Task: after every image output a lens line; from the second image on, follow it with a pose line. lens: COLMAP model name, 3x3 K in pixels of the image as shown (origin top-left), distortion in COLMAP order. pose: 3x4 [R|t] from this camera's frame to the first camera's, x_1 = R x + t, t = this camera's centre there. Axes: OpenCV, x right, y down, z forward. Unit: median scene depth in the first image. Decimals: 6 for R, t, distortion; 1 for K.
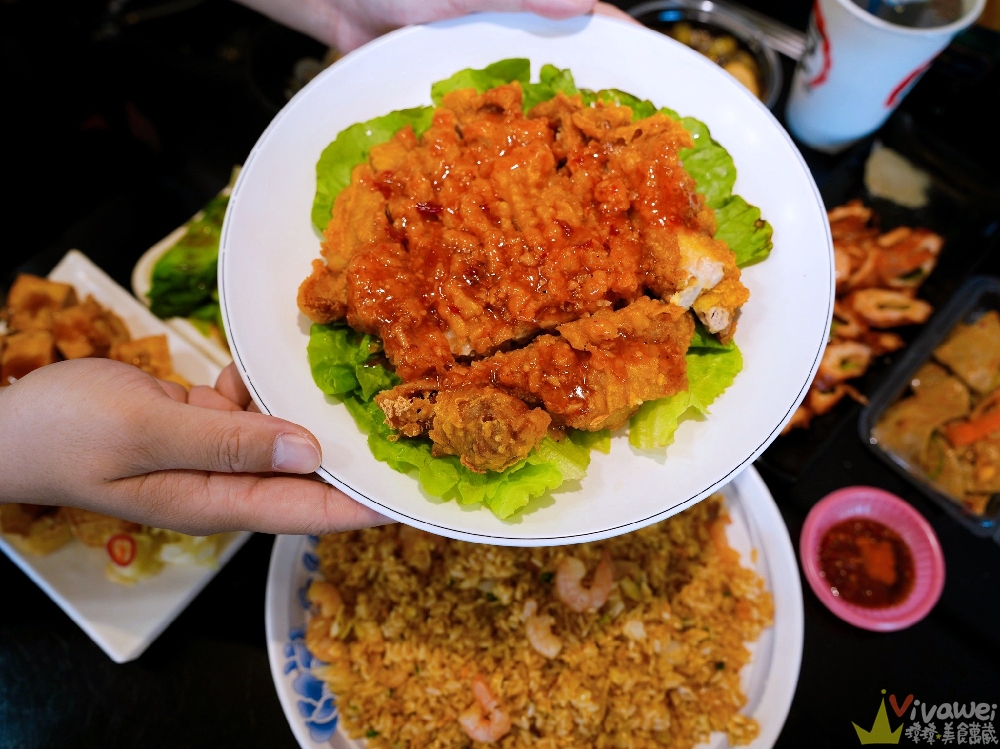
lens RADIAL K [[929.4, 0, 500.0], [0, 929.4, 374.5], [0, 0, 1]] dist [-0.111752, 0.104317]
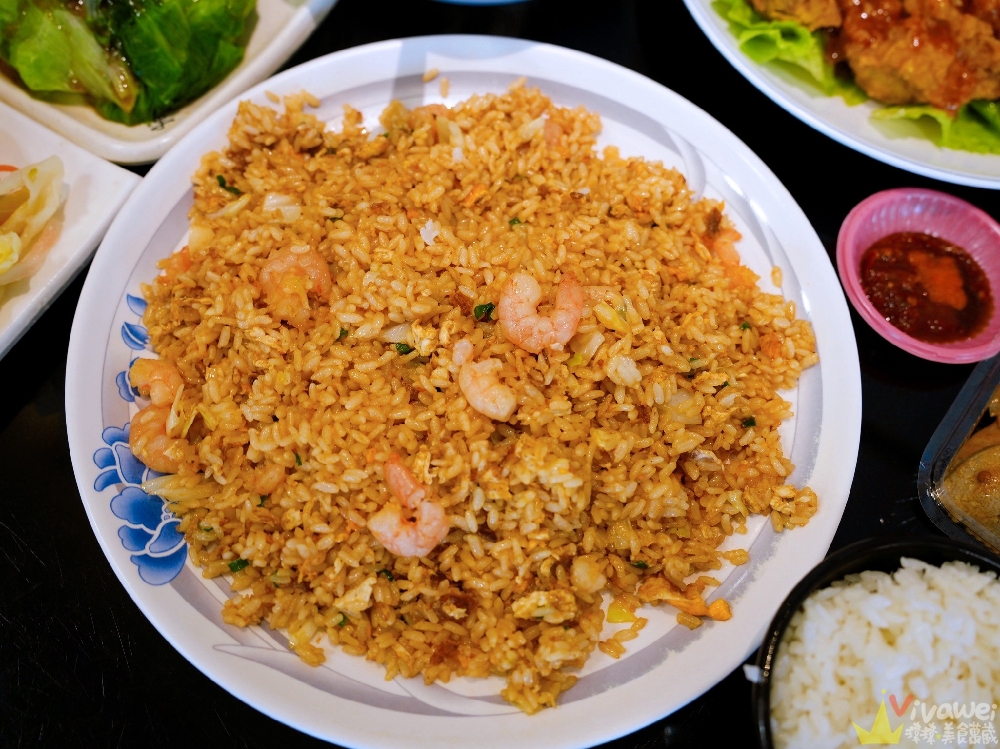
lens RADIAL K [[929.4, 0, 500.0], [0, 929.4, 374.5], [0, 0, 1]] dist [-0.111752, 0.104317]
pose [[0.993502, -0.092115, 0.066842, 0.013095], [0.089344, 0.995058, 0.043328, 0.243887], [-0.070503, -0.037075, 0.996822, 0.338865]]
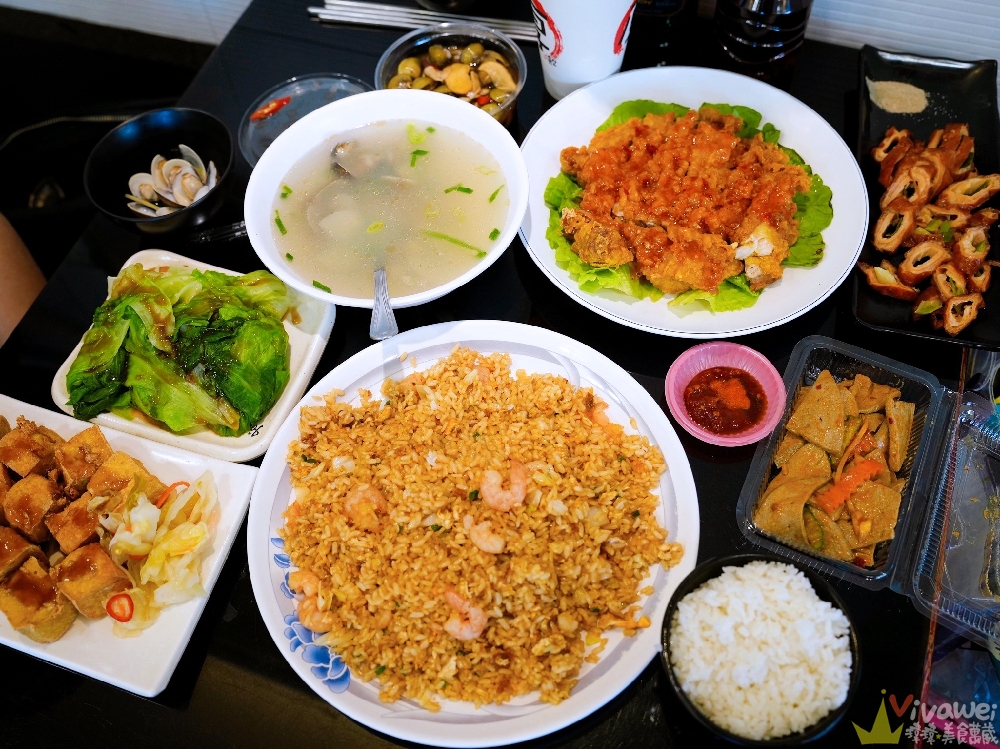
lens RADIAL K [[929.4, 0, 500.0], [0, 929.4, 374.5], [0, 0, 1]] dist [-0.111752, 0.104317]
pose [[0.932023, -0.345936, 0.107988, 0.006731], [0.352903, 0.934138, -0.053350, 0.154135], [-0.082419, 0.087833, 0.992720, -0.210500]]
